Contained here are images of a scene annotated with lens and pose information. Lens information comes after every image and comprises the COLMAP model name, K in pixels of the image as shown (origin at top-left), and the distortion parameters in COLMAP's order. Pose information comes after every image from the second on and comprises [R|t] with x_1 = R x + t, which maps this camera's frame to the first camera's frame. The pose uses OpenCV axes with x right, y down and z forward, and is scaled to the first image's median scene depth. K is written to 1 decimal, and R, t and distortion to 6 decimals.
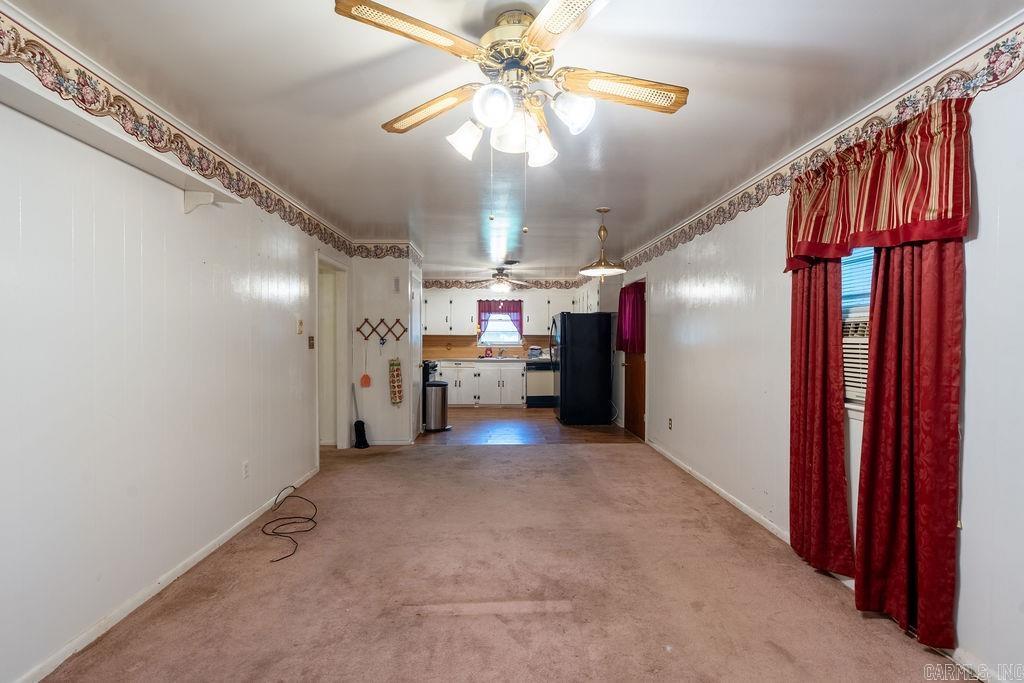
lens RADIAL K [[458.3, 0, 512.0], [0, 458.3, 341.5], [0, 0, 1]] dist [-0.002532, 0.000884]
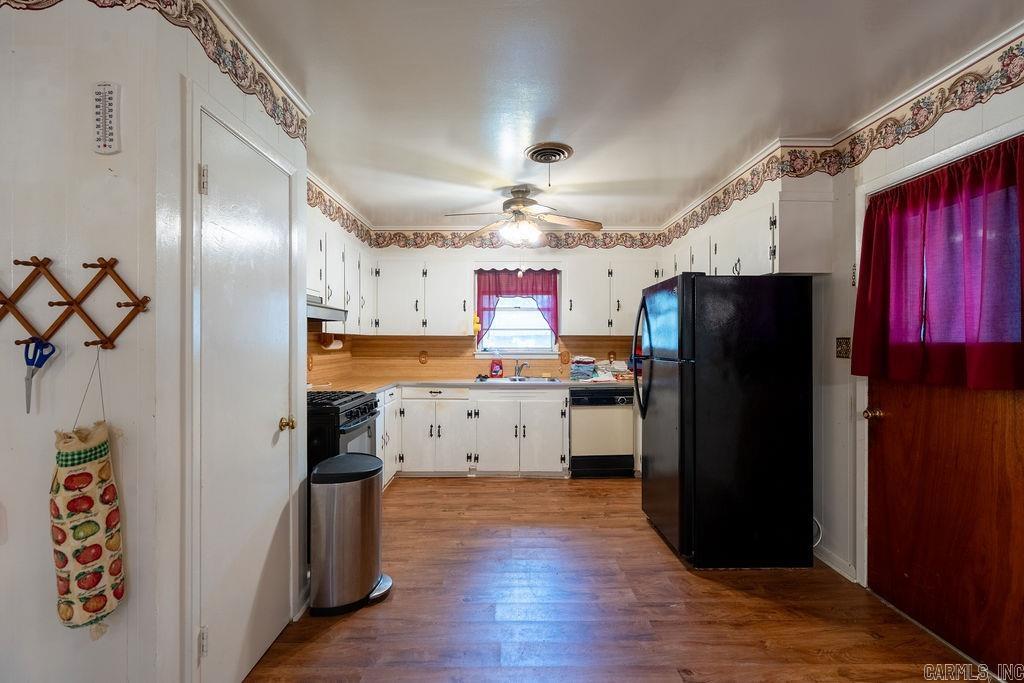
lens RADIAL K [[458.3, 0, 512.0], [0, 458.3, 341.5], [0, 0, 1]] dist [-0.002532, 0.000884]
pose [[0.999719, -0.000990, -0.023673, -0.020154], [0.000772, 0.999957, -0.009248, -0.002525], [0.023681, 0.009227, 0.999677, 0.473560]]
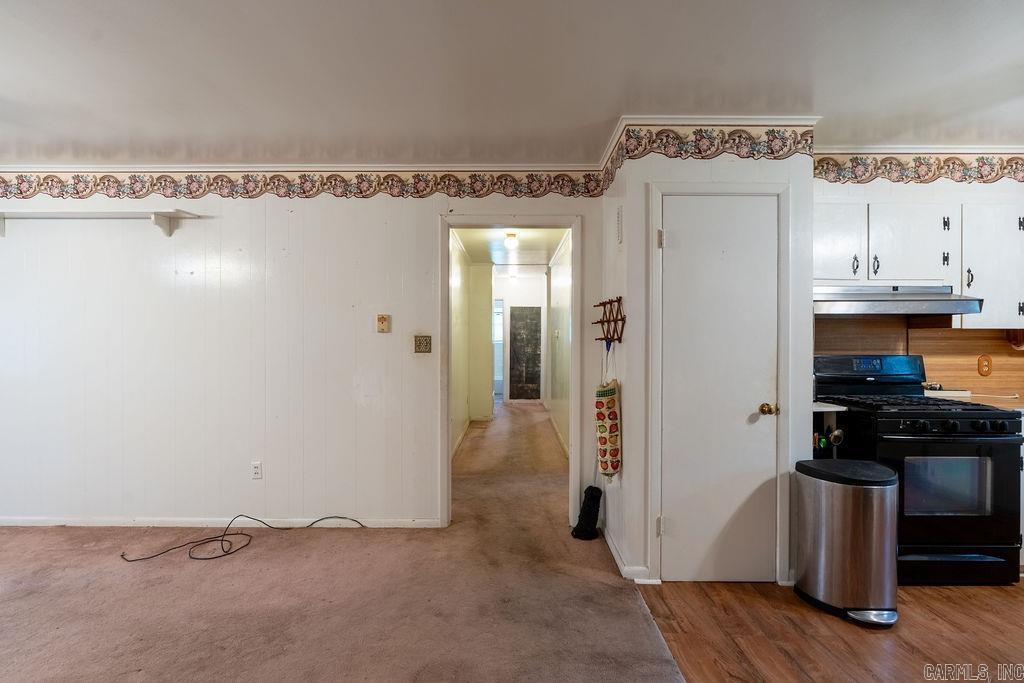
lens RADIAL K [[466.1, 0, 512.0], [0, 466.1, 341.5], [0, 0, 1]] dist [-0.003128, 0.000808]
pose [[-0.036810, 0.005383, -0.999308, 0.143605], [-0.009475, 0.999939, 0.005736, -0.003571], [0.999277, 0.009680, -0.036757, 0.561404]]
